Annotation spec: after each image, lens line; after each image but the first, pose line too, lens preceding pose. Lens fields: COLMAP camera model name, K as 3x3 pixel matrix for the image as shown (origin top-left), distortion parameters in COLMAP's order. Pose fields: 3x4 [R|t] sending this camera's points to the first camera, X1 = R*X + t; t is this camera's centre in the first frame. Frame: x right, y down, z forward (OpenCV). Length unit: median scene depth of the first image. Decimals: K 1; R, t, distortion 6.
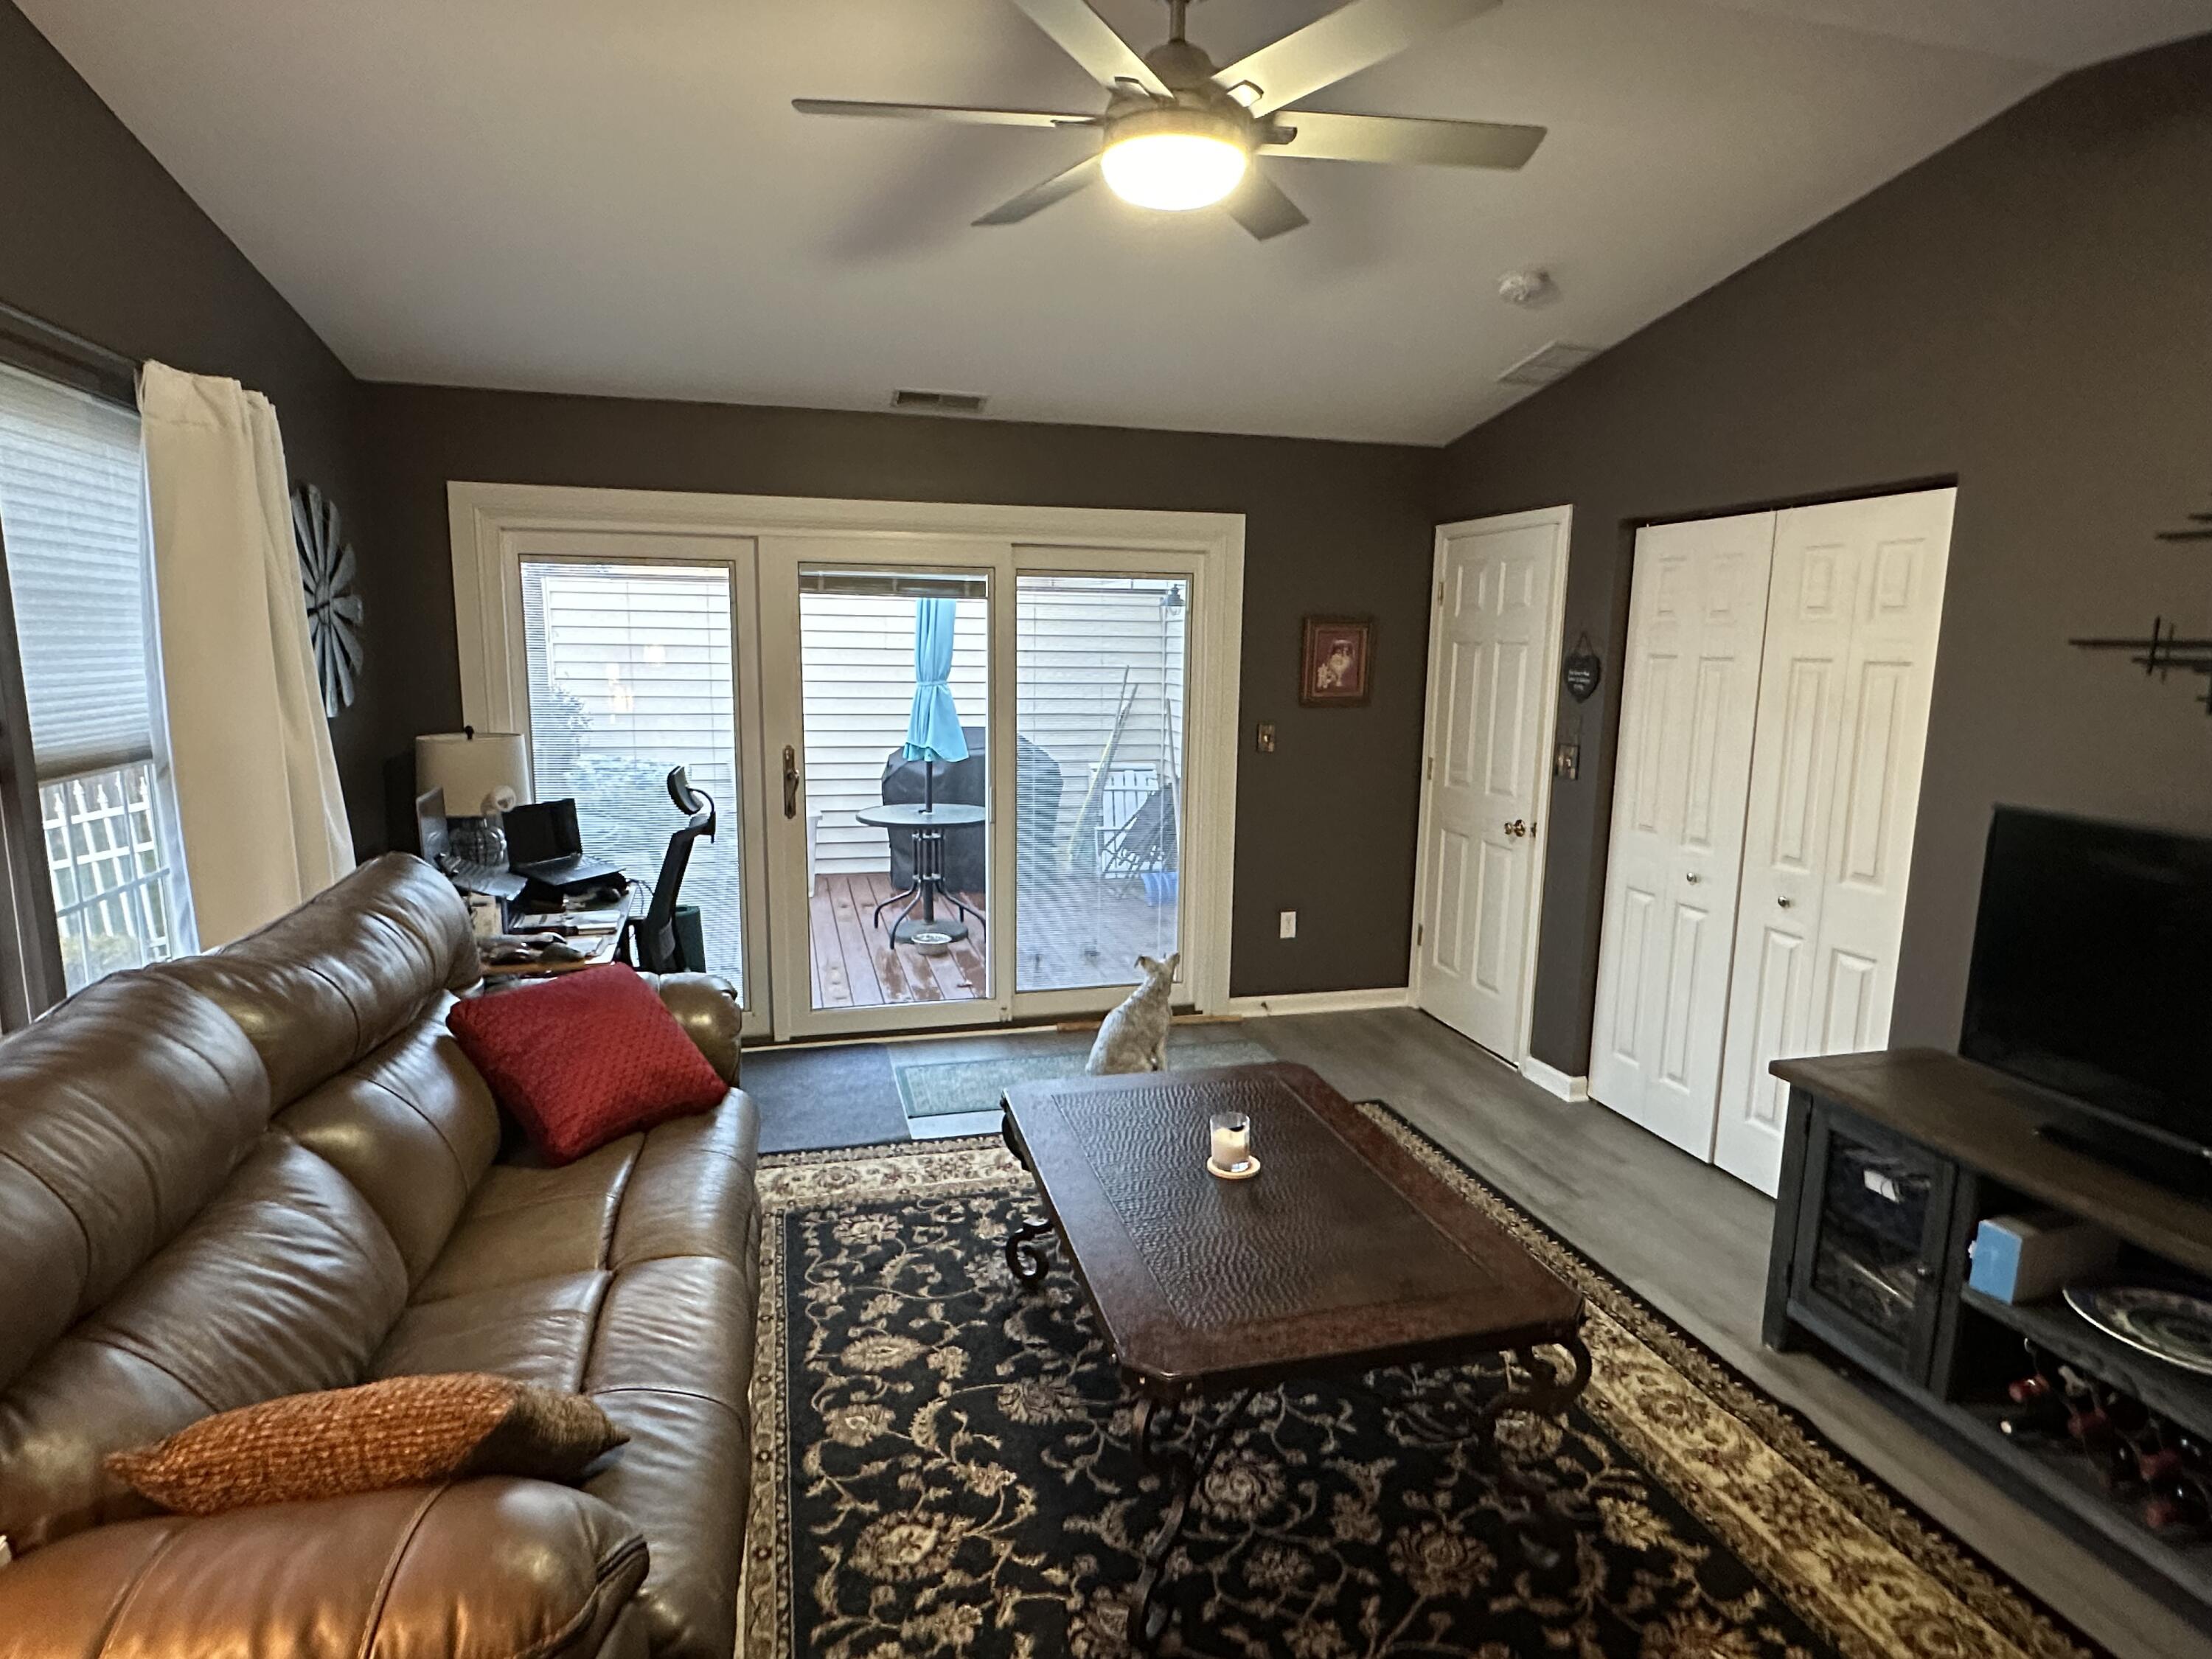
lens RADIAL K [[1208.1, 0, 1110.4], [0, 1208.1, 826.9], [0, 0, 1]] dist [-0.001468, 0.000931]
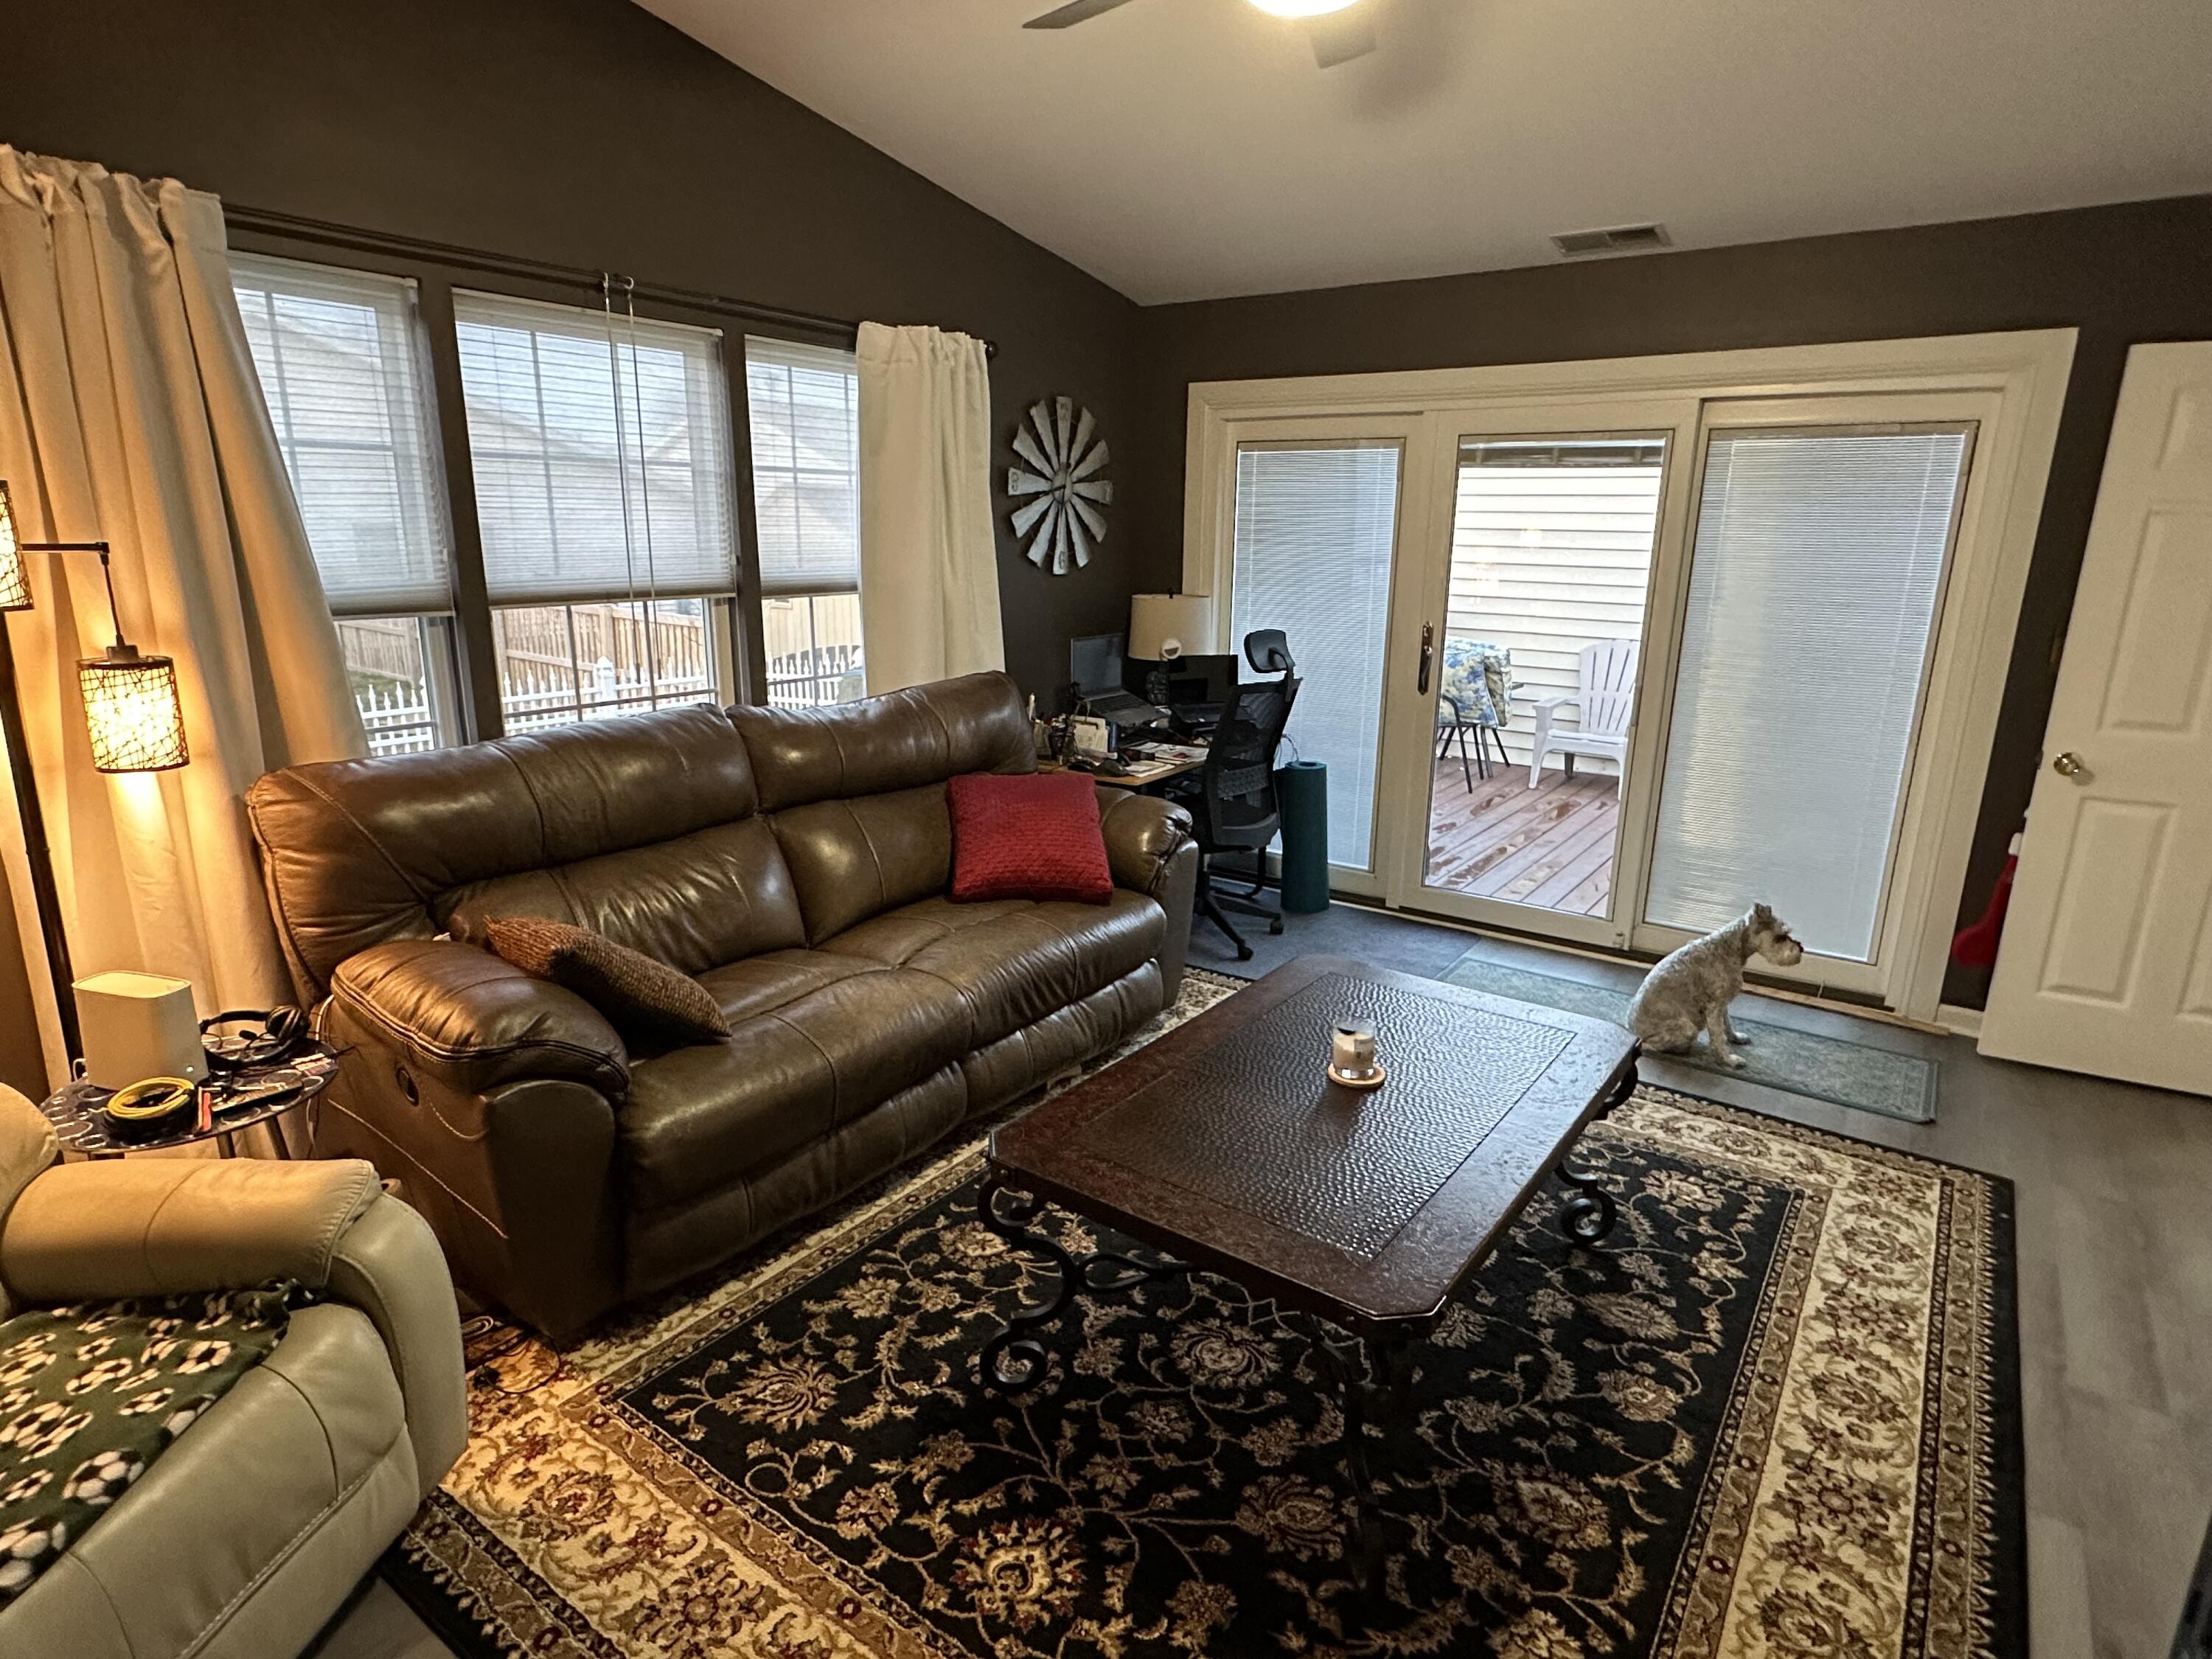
lens RADIAL K [[1208.1, 0, 1114.1], [0, 1208.1, 836.0], [0, 0, 1]] dist [-0.001468, 0.000931]
pose [[0.633235, 0.191113, -0.749992, 0.397278], [-0.124849, 0.981566, 0.144710, -0.005695], [0.763823, 0.002001, 0.645423, 0.158893]]
